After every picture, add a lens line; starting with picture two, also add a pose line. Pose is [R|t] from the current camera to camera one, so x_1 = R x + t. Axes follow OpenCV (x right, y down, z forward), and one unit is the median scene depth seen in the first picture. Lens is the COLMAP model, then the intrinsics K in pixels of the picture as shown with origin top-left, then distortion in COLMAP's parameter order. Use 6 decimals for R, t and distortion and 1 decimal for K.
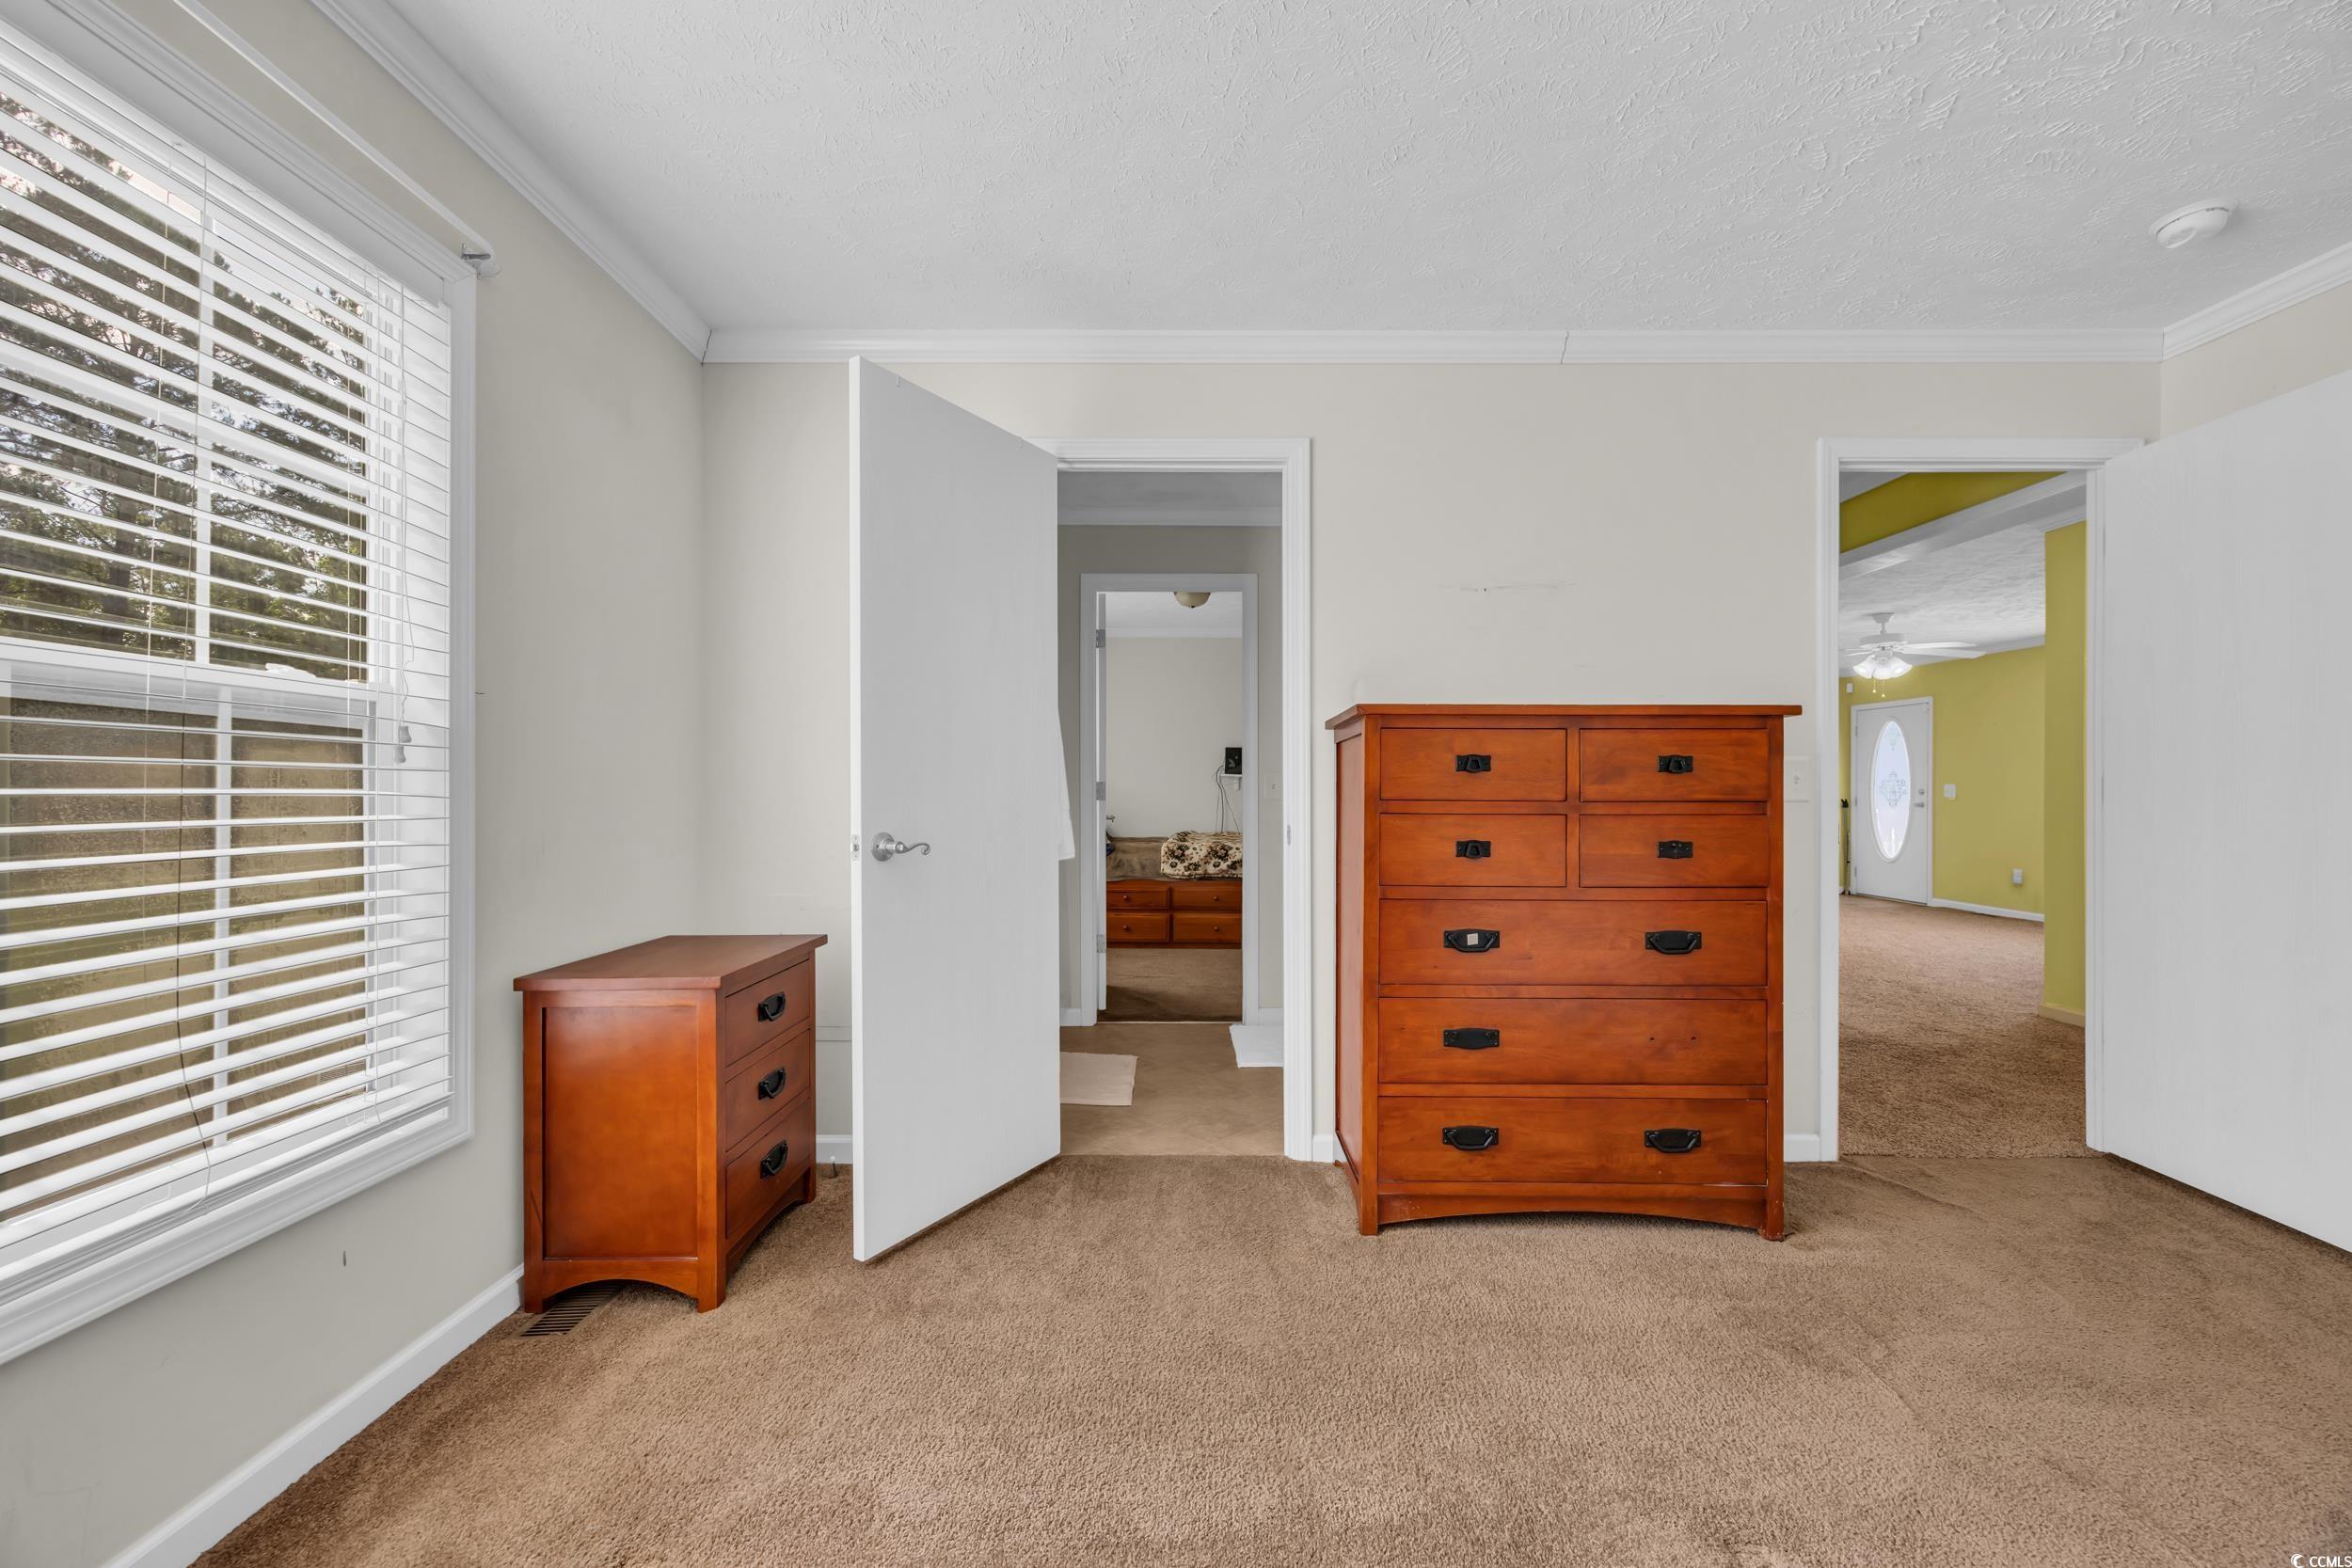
lens RADIAL K [[902.6, 0, 1154.0], [0, 902.6, 783.0], [0, 0, 1]] dist [-0.003435, 0.000204]
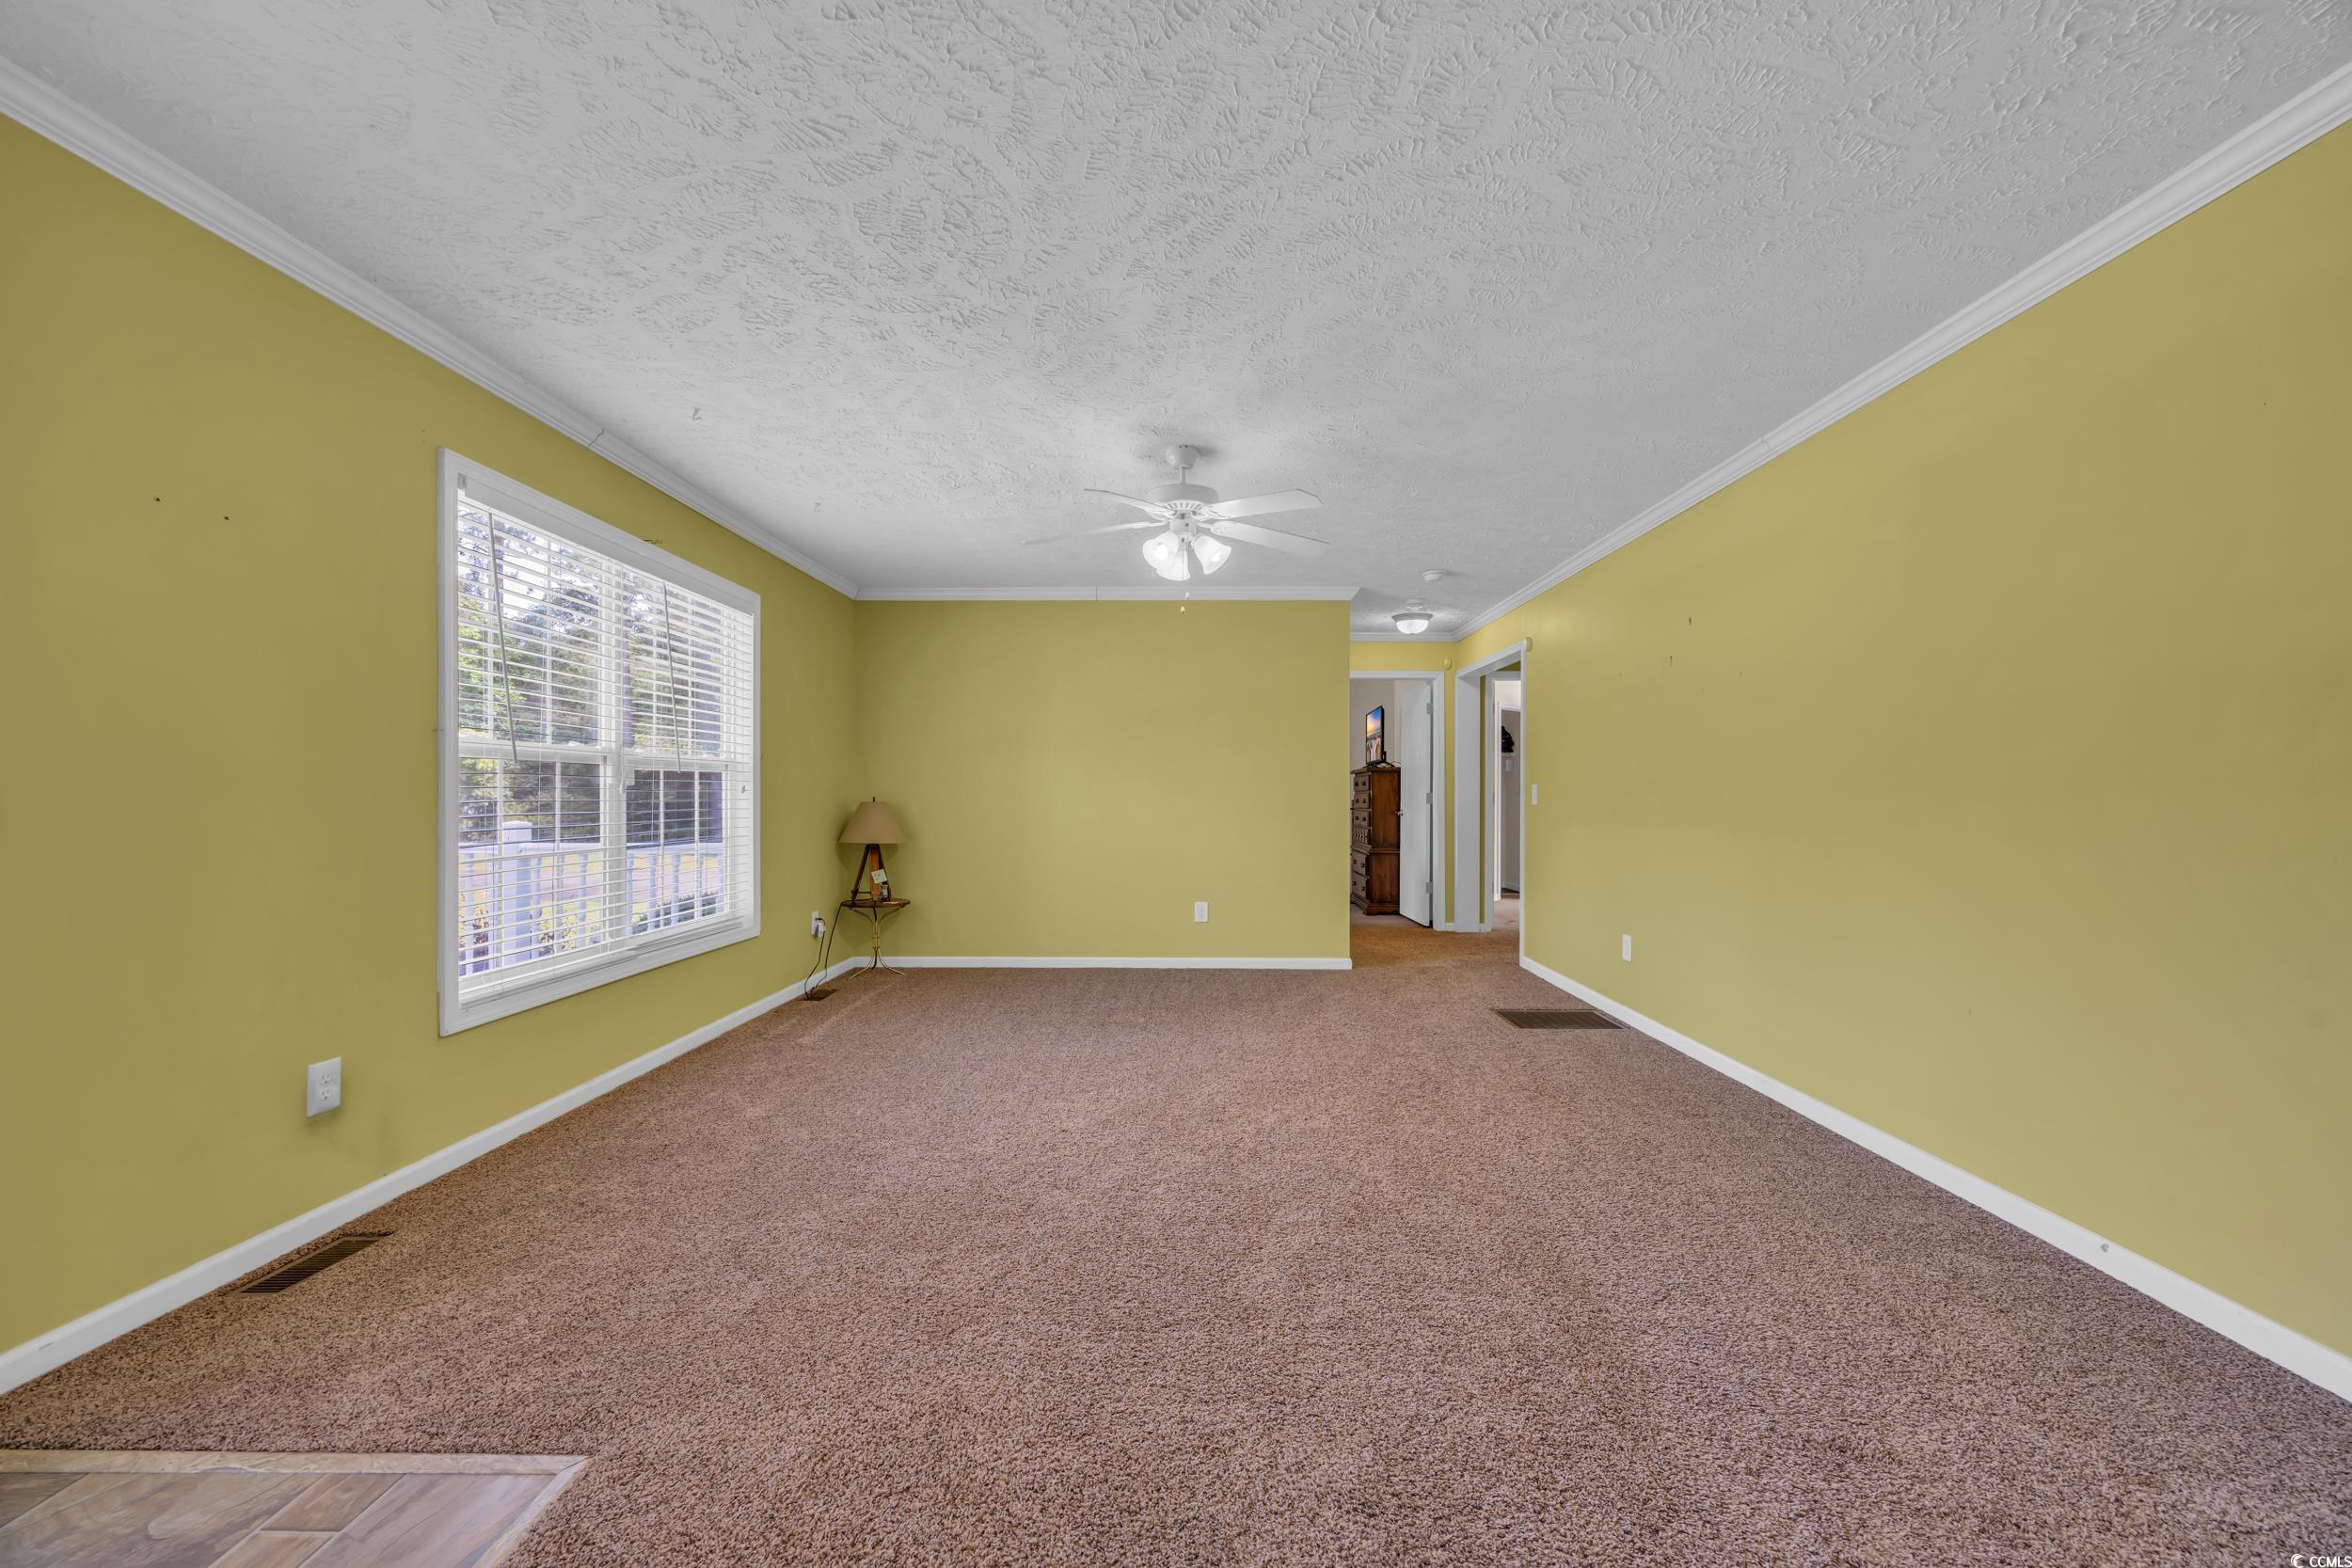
lens RADIAL K [[902.6, 0, 1176.9], [0, 902.6, 797.4], [0, 0, 1]] dist [-0.003435, 0.000204]
pose [[-0.999970, -0.007726, 0.000834, 0.396618], [-0.007733, 0.999936, -0.008310, 0.006661], [-0.000770, -0.008317, -0.999965, 0.742507]]
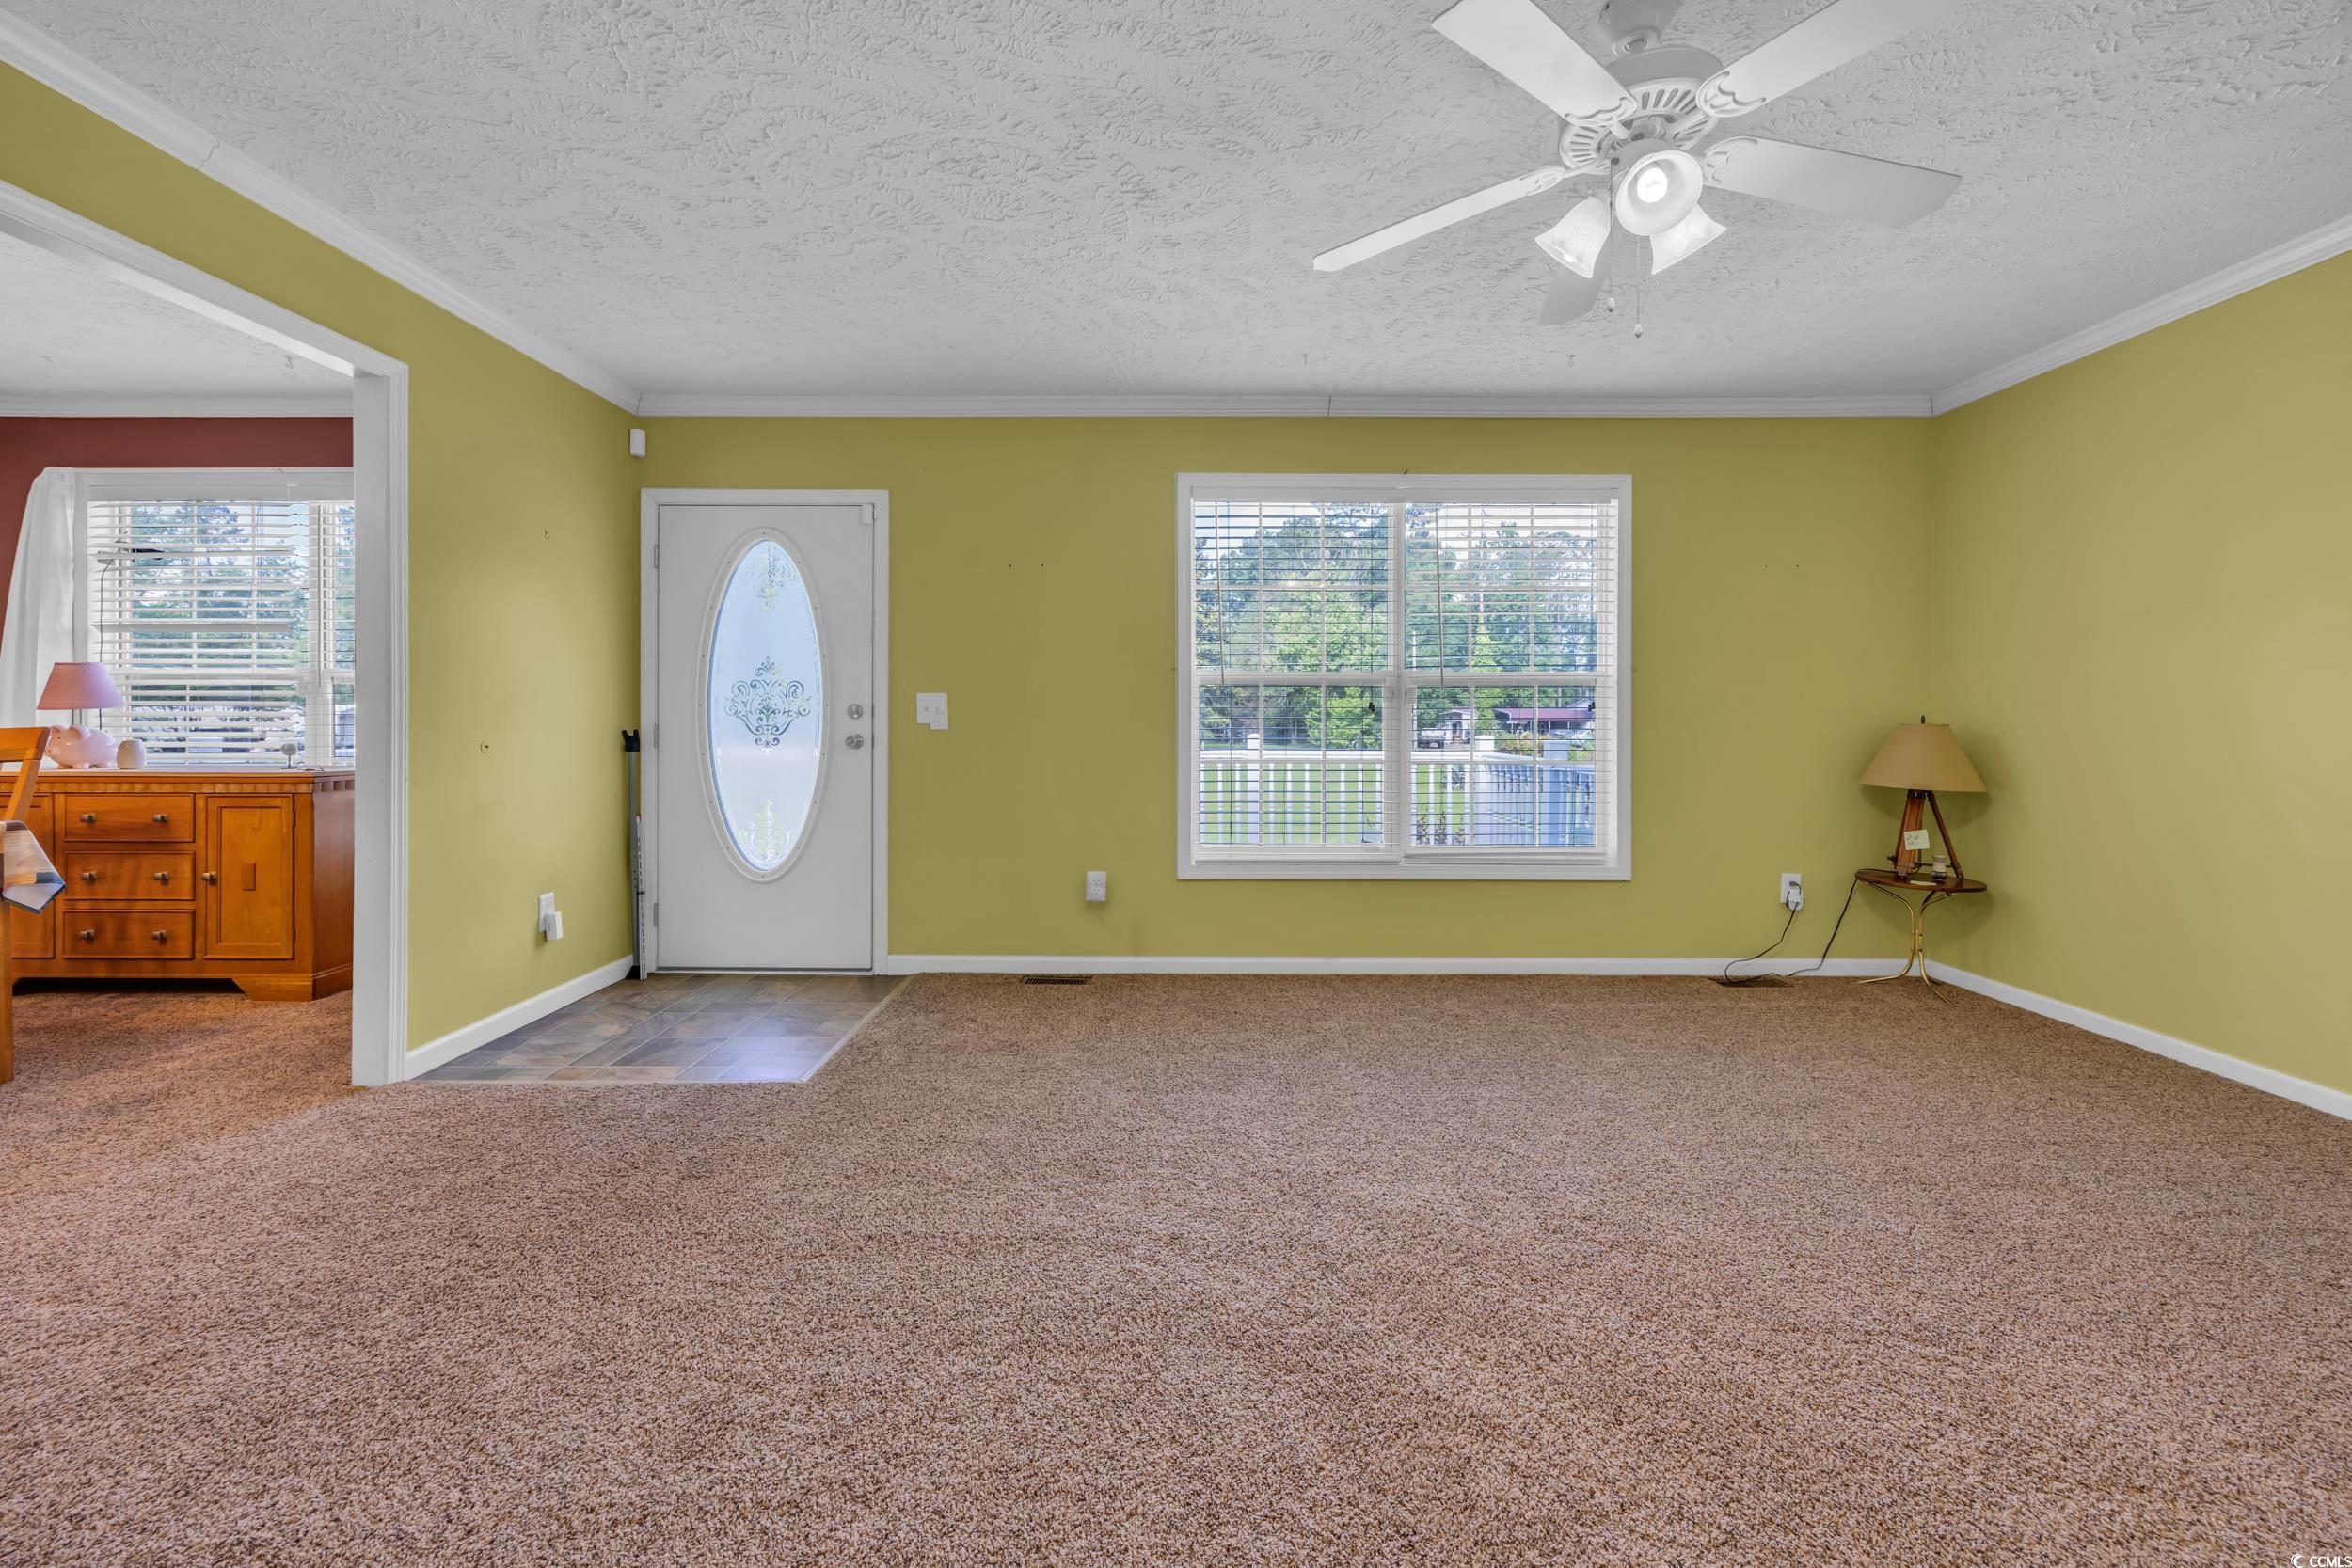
lens RADIAL K [[902.6, 0, 1151.0], [0, 902.6, 718.3], [0, 0, 1]] dist [-0.003435, 0.000204]
pose [[-0.009434, -0.007869, 0.999925, 0.274856], [-0.012627, 0.999890, 0.007750, 0.005402], [-0.999876, -0.012553, -0.009532, 0.563036]]
